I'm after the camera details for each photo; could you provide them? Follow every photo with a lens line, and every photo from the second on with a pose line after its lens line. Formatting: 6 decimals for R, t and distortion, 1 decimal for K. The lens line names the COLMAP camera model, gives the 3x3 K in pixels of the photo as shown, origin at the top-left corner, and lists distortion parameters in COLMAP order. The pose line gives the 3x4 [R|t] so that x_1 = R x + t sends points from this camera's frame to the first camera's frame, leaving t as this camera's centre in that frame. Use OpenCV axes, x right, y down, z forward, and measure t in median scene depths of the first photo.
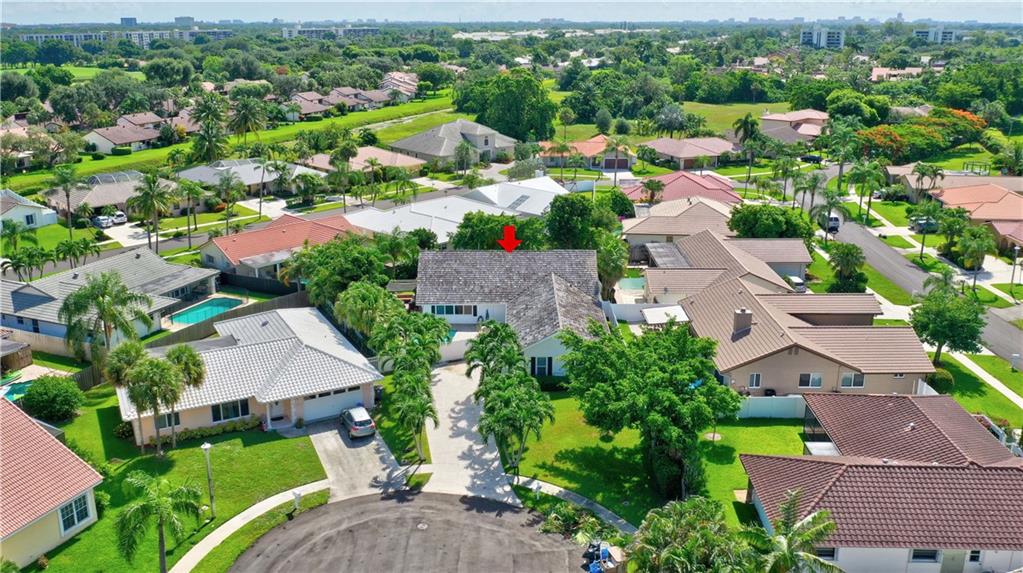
lens RADIAL K [[907.1, 0, 511.5], [0, 907.1, 286.5], [0, 0, 1]] dist [-0.010269, -0.005306]
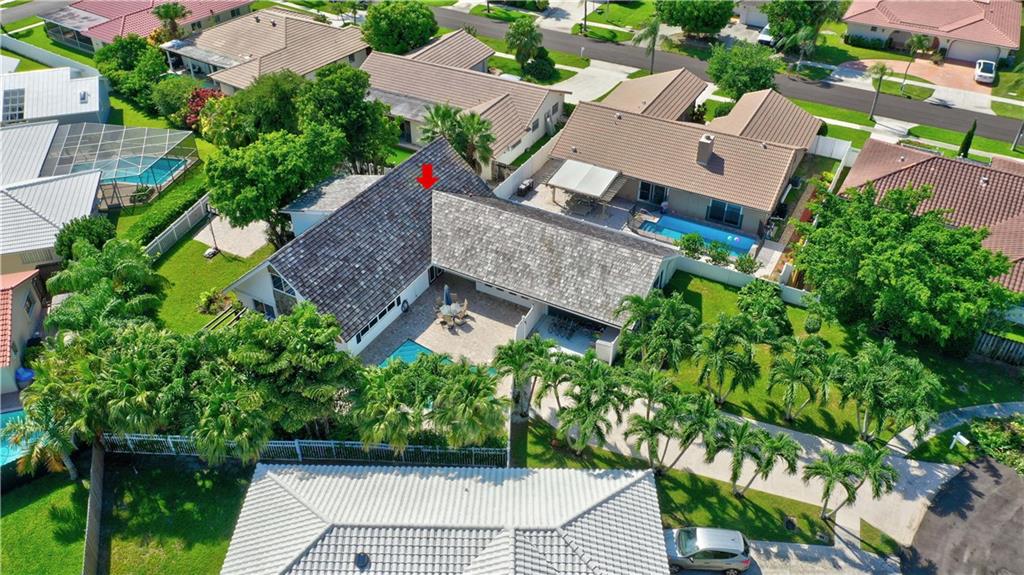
lens RADIAL K [[769.1, 0, 512.0], [0, 769.1, 287.5], [0, 0, 1]] dist [-0.017730, -0.003019]
pose [[0.475489, -0.538135, 0.695931, -0.523716], [0.246422, 0.840886, 0.481858, -0.308607], [-0.844504, -0.057626, 0.532441, 0.856114]]
